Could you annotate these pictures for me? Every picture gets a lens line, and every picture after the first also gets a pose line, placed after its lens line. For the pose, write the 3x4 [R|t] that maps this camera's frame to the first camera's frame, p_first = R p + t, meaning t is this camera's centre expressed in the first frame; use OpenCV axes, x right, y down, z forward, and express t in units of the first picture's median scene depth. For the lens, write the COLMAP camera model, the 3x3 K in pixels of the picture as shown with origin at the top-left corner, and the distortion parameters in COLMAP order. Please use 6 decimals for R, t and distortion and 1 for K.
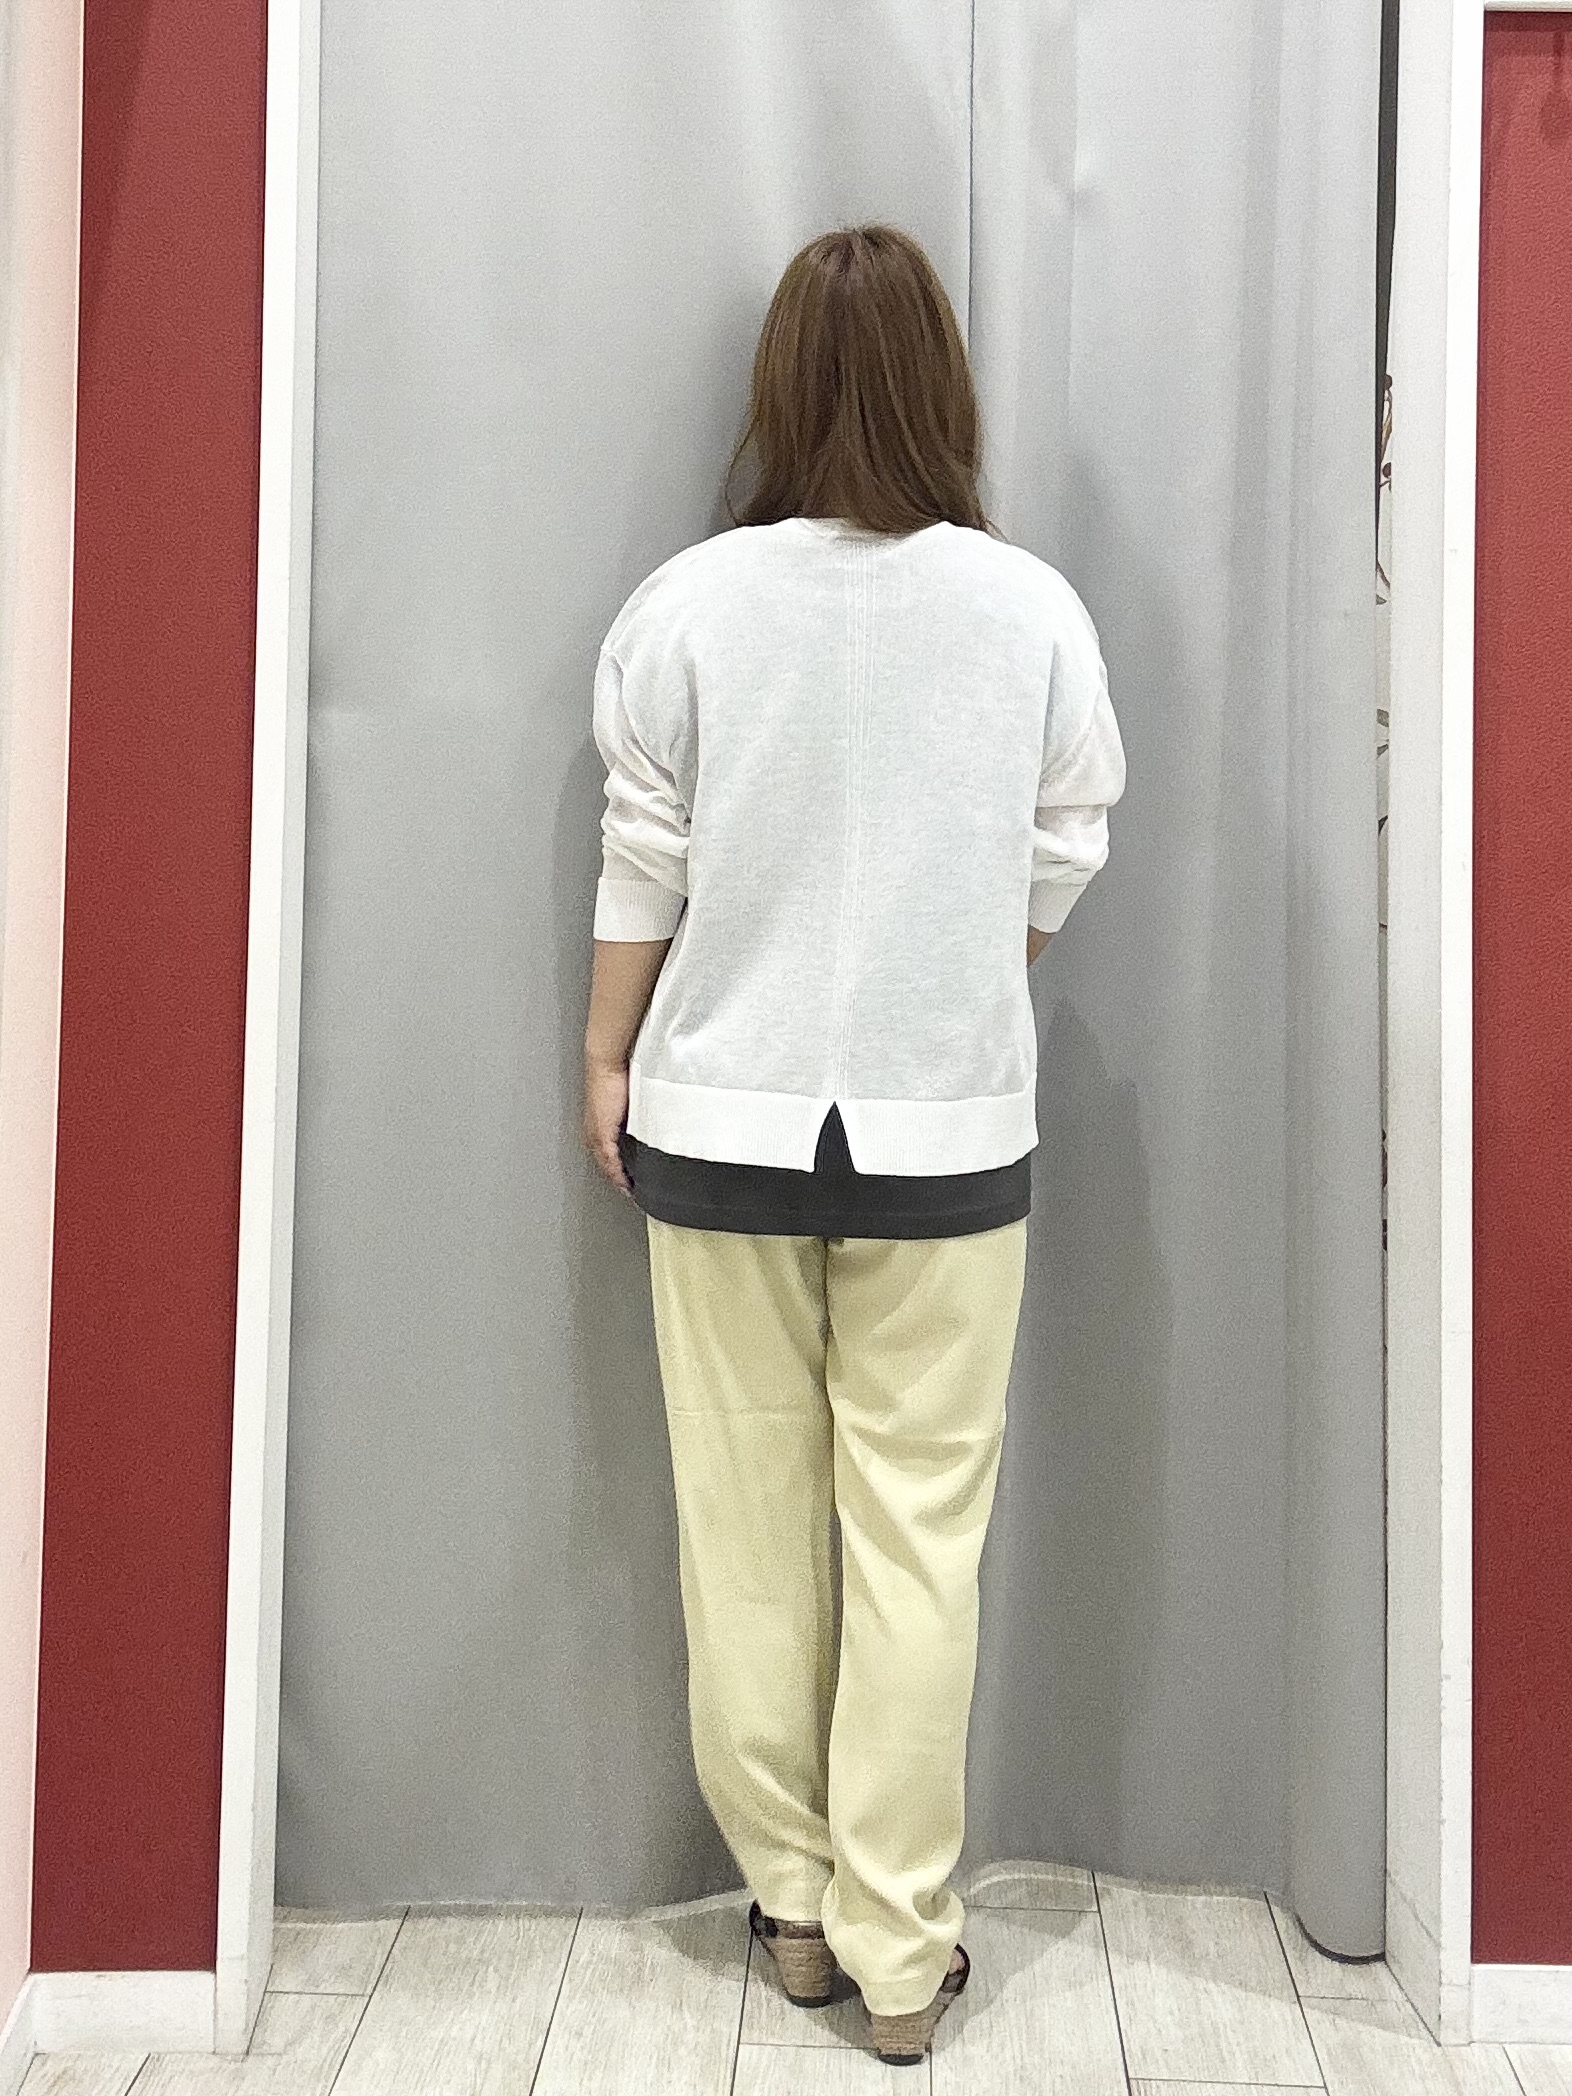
lens RADIAL K [[836.5, 0, 805.9], [0, 836.5, 945.0], [0, 0, 1]] dist [0.002186, -0.000313]
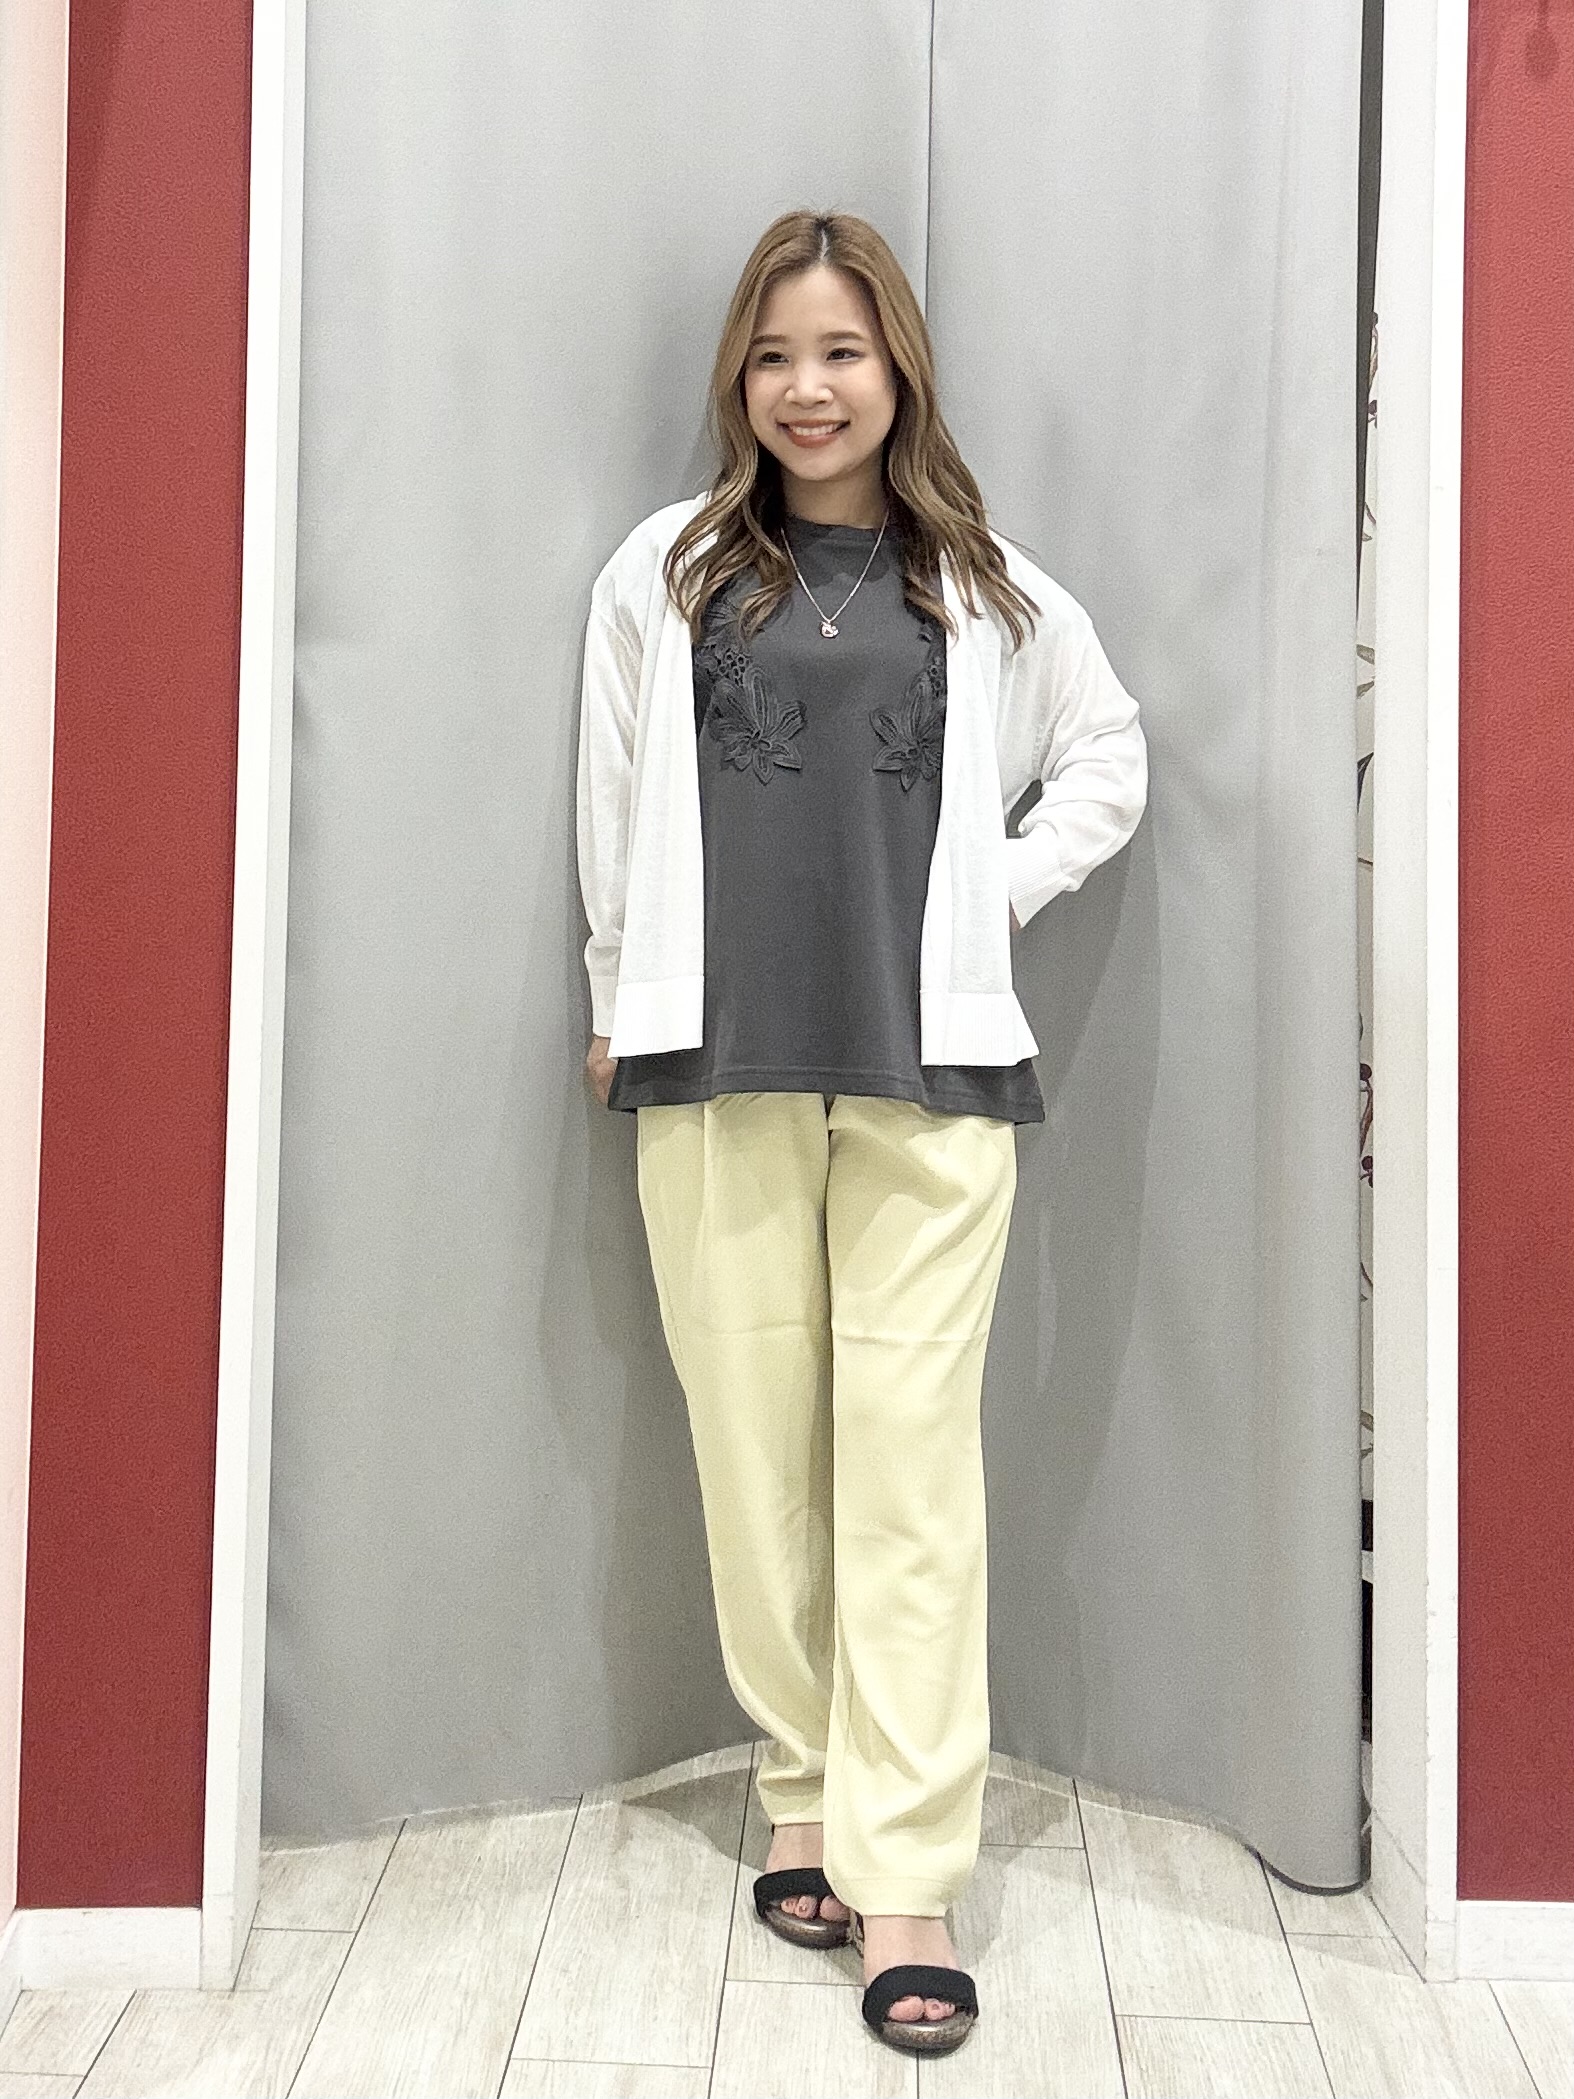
lens RADIAL K [[839.4, 0, 788.7], [0, 839.4, 1114.7], [0, 0, 1]] dist [0.001063, -0.000039]
pose [[1.000000, 0.000078, -0.000175, -0.003574], [-0.000078, 1.000000, -0.000695, 0.278343], [0.000175, 0.000695, 1.000000, -0.002853]]
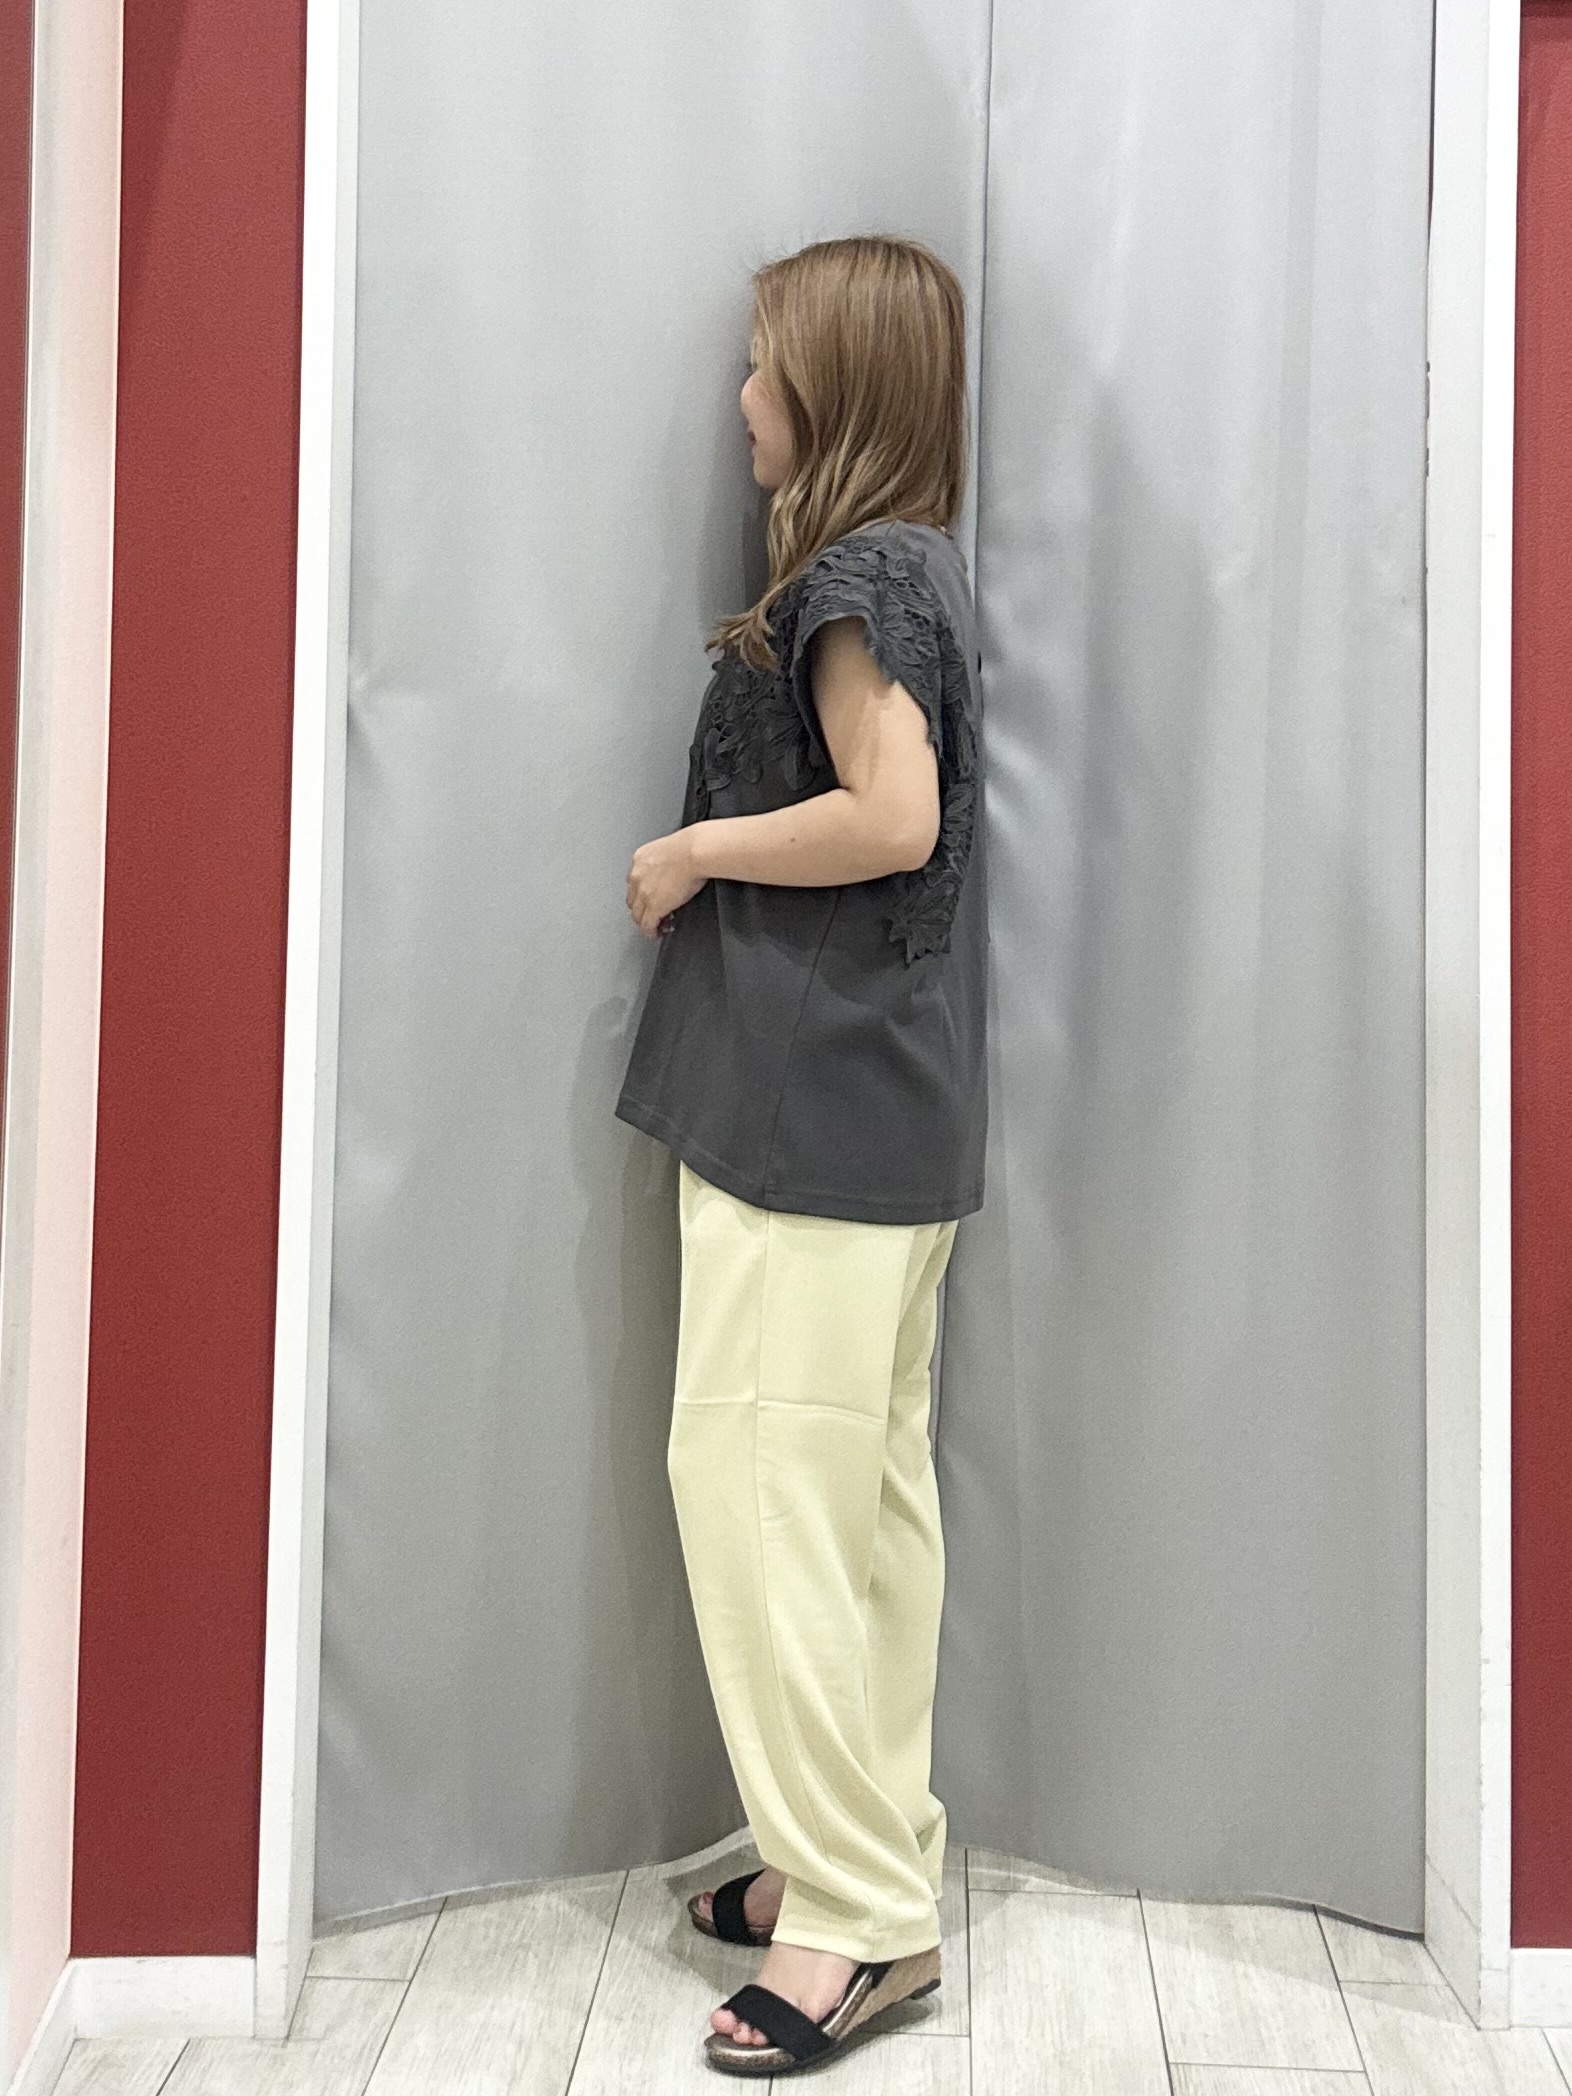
lens RADIAL K [[838.7, 0, 841.9], [0, 838.7, 1065.8], [0, 0, 1]] dist [0.000798, 0.000113]
pose [[0.999999, -0.000912, -0.000510, -0.002903], [0.000912, 0.999999, -0.001119, 0.162703], [0.000511, 0.001118, 0.999999, -0.002701]]
